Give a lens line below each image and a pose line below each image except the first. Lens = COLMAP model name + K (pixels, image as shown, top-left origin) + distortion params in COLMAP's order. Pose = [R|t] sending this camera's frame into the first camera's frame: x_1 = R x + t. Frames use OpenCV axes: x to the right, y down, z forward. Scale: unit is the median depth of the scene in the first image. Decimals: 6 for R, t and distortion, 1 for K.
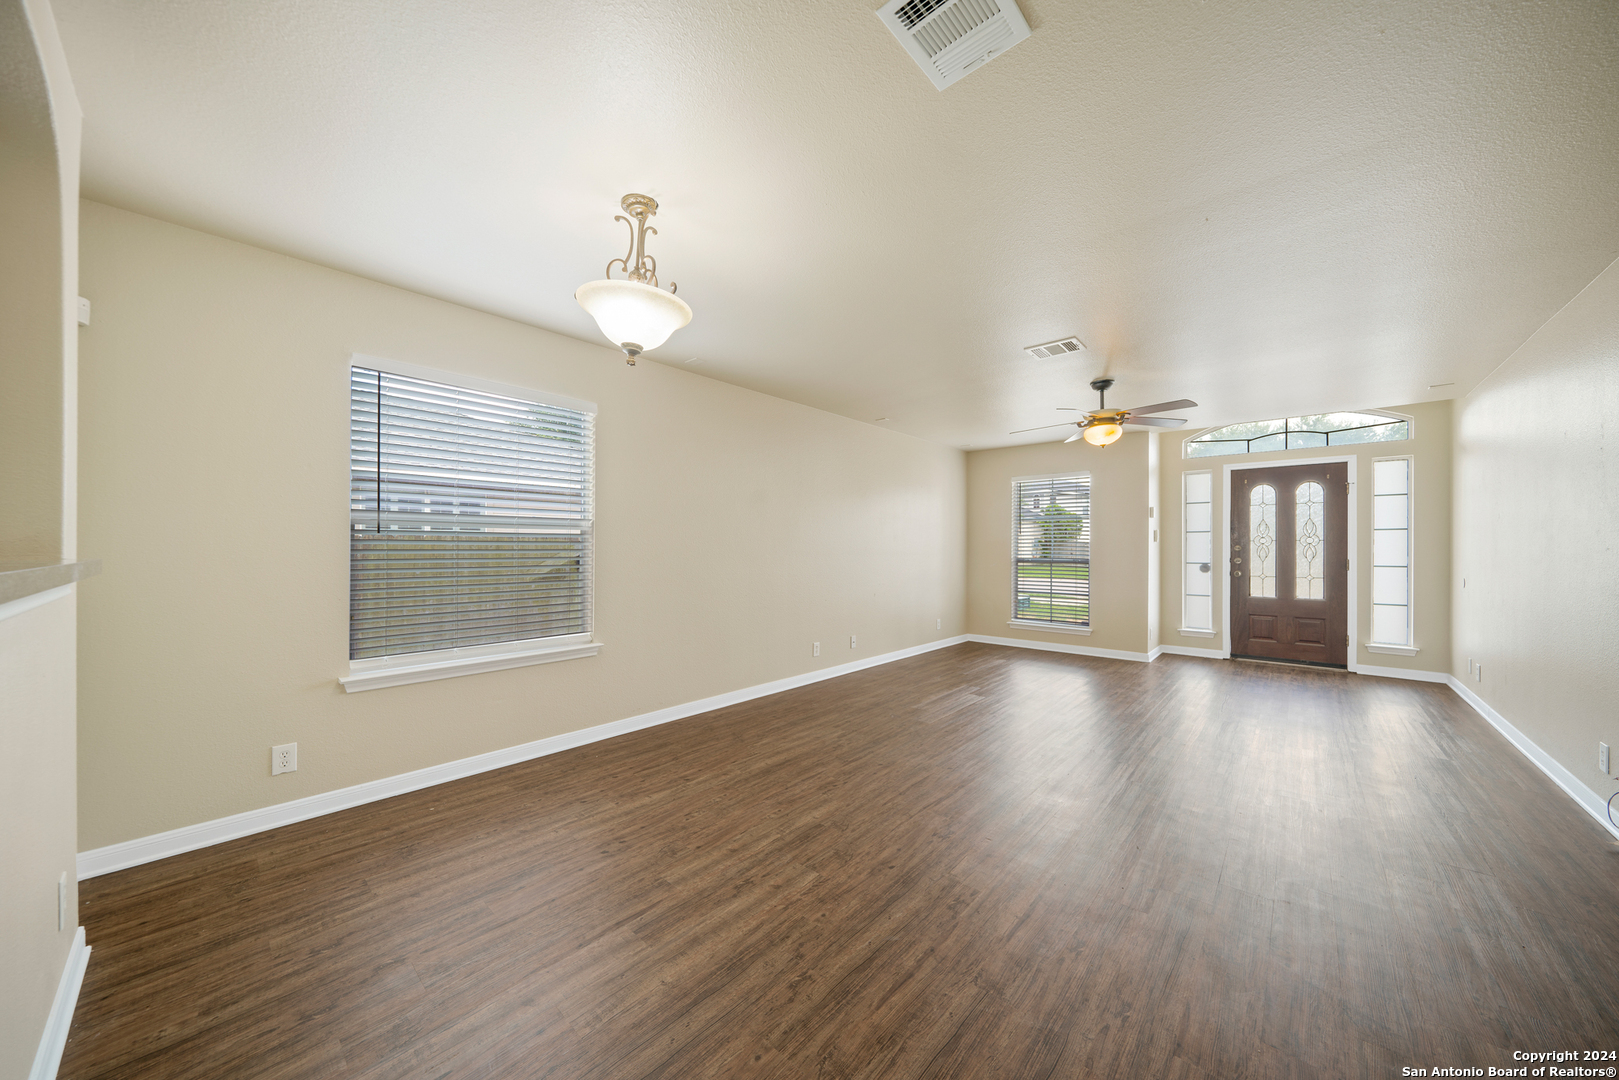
lens RADIAL K [[558.6, 0, 796.0], [0, 558.6, 549.9], [0, 0, 1]] dist [-0.001609, 0.000132]
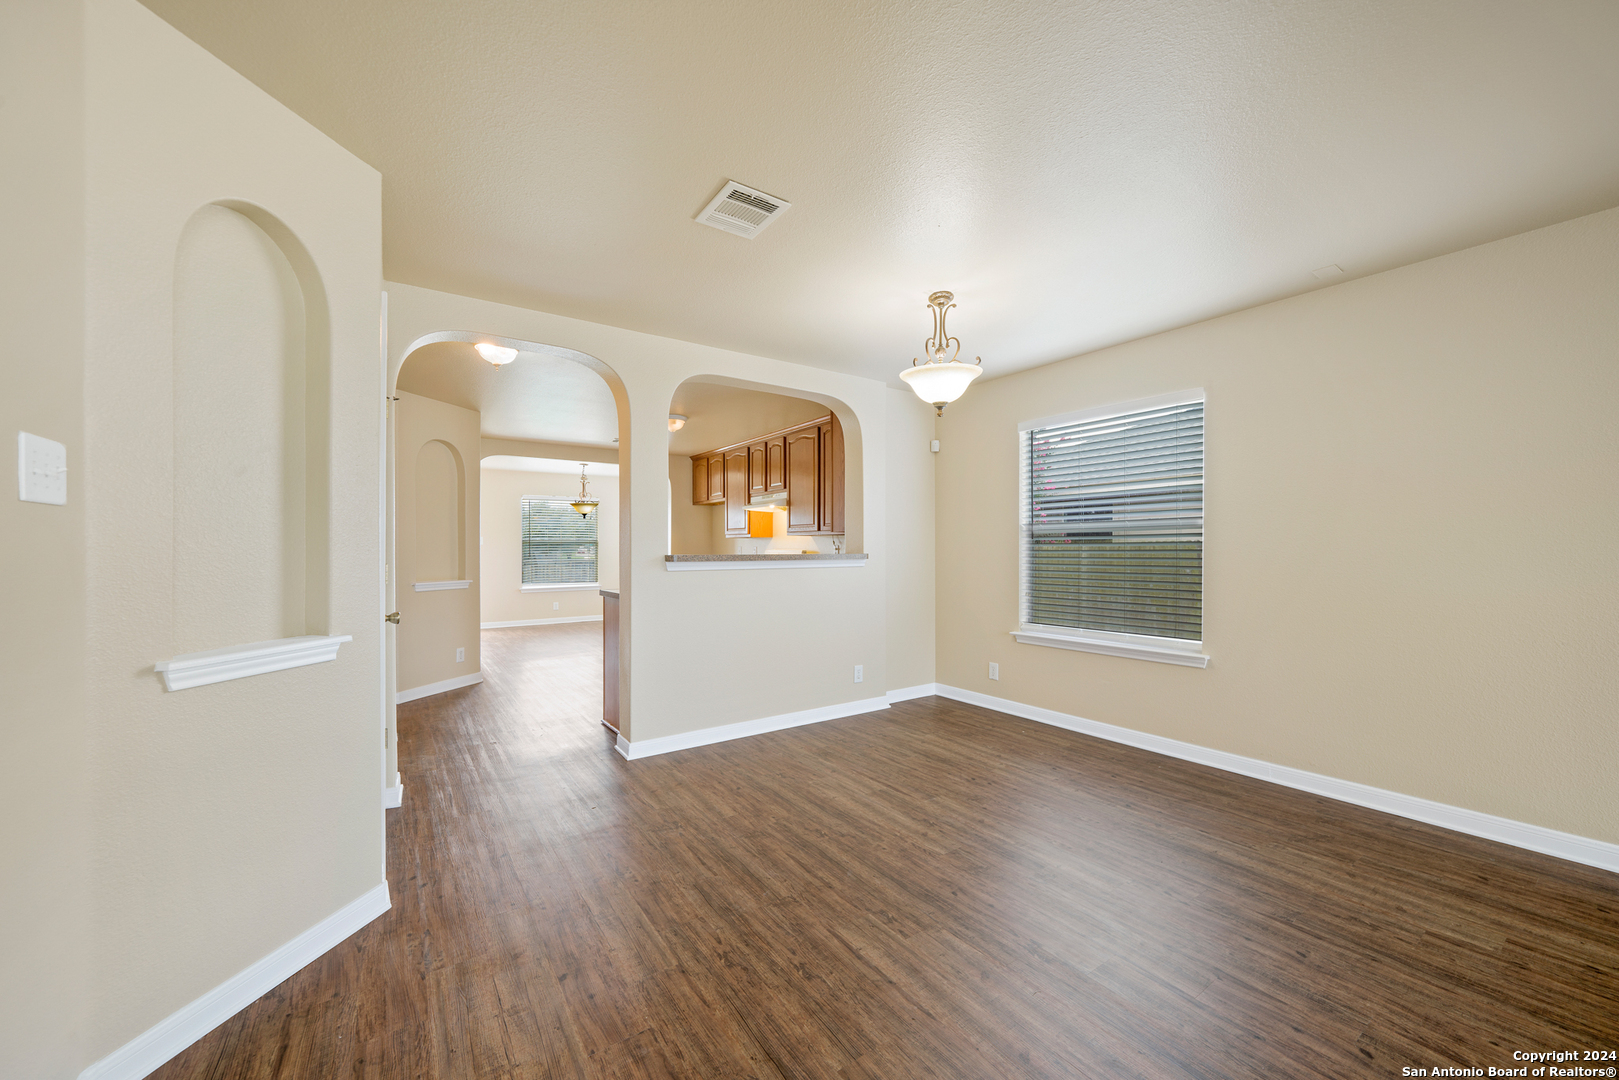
lens RADIAL K [[602.1, 0, 808.9], [0, 602.1, 542.5], [0, 0, 1]] dist [0.001542, -0.000160]
pose [[-0.220138, -0.014325, -0.975364, 0.896827], [-0.001454, 0.999896, -0.014357, 0.002468], [0.975468, -0.001742, -0.220136, 0.734749]]
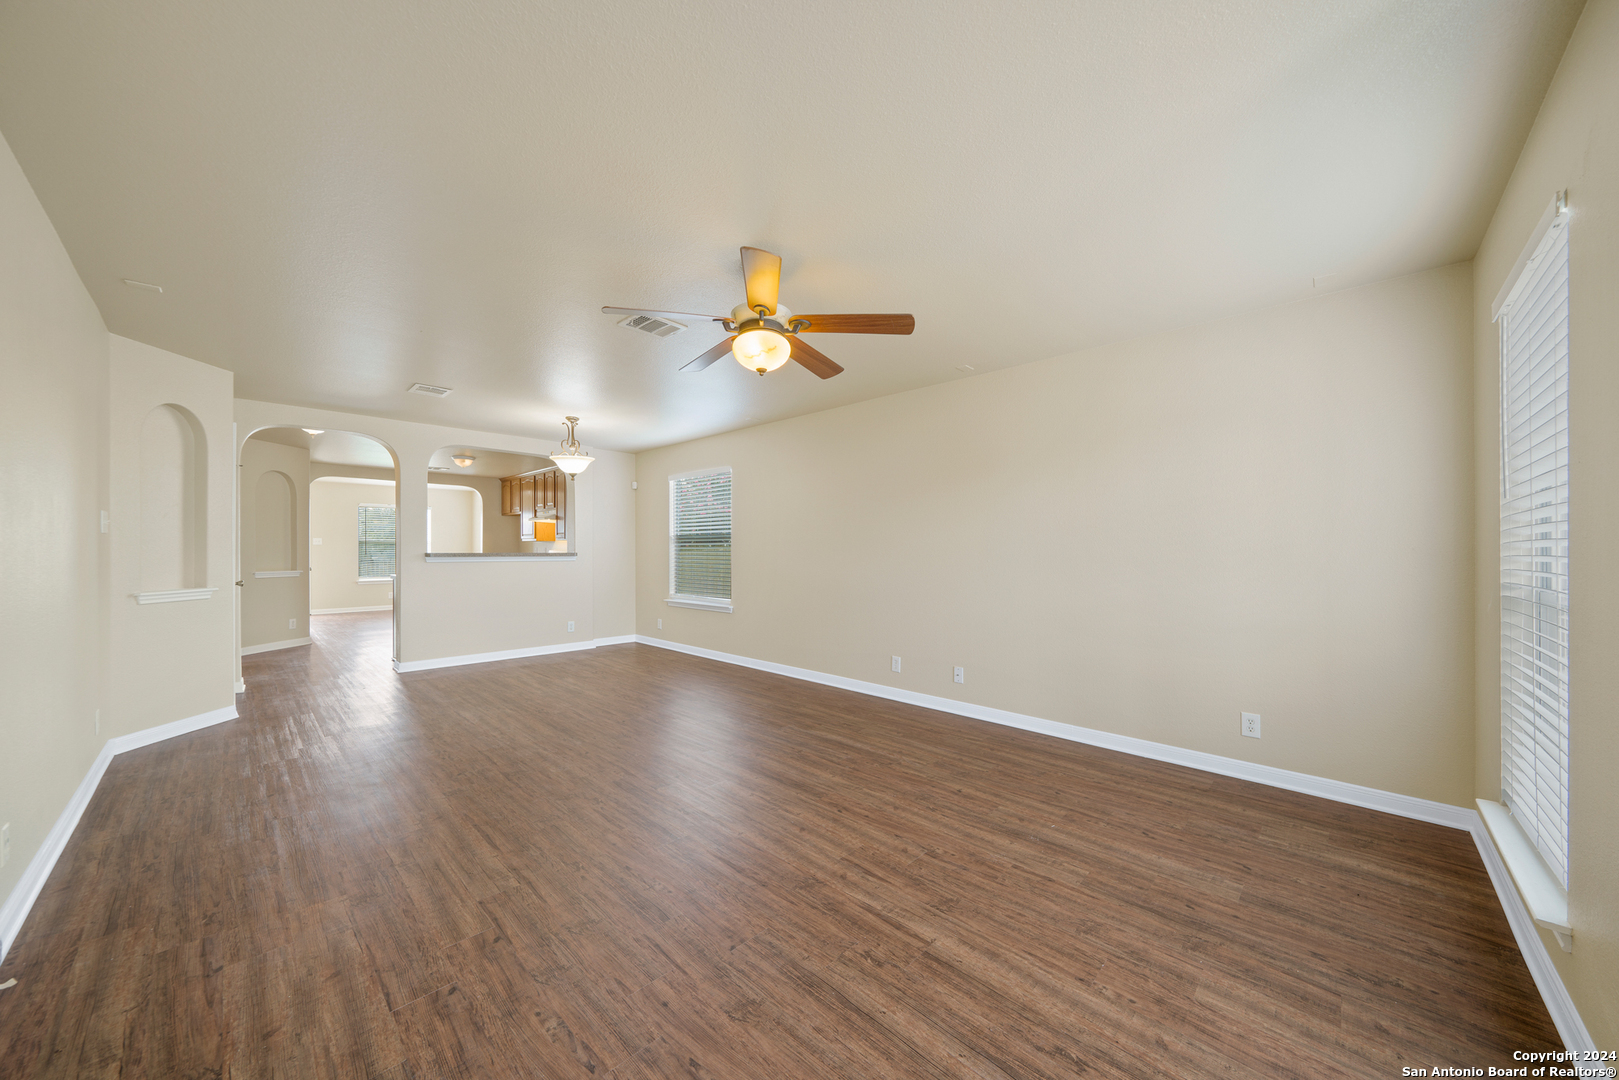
lens RADIAL K [[558.6, 0, 797.0], [0, 558.6, 549.5], [0, 0, 1]] dist [-0.001609, 0.000132]
pose [[-0.034759, -0.003671, -0.999389, 1.674536], [-0.005645, 0.999978, -0.003477, -0.001455], [0.999380, 0.005520, -0.034779, 1.560329]]
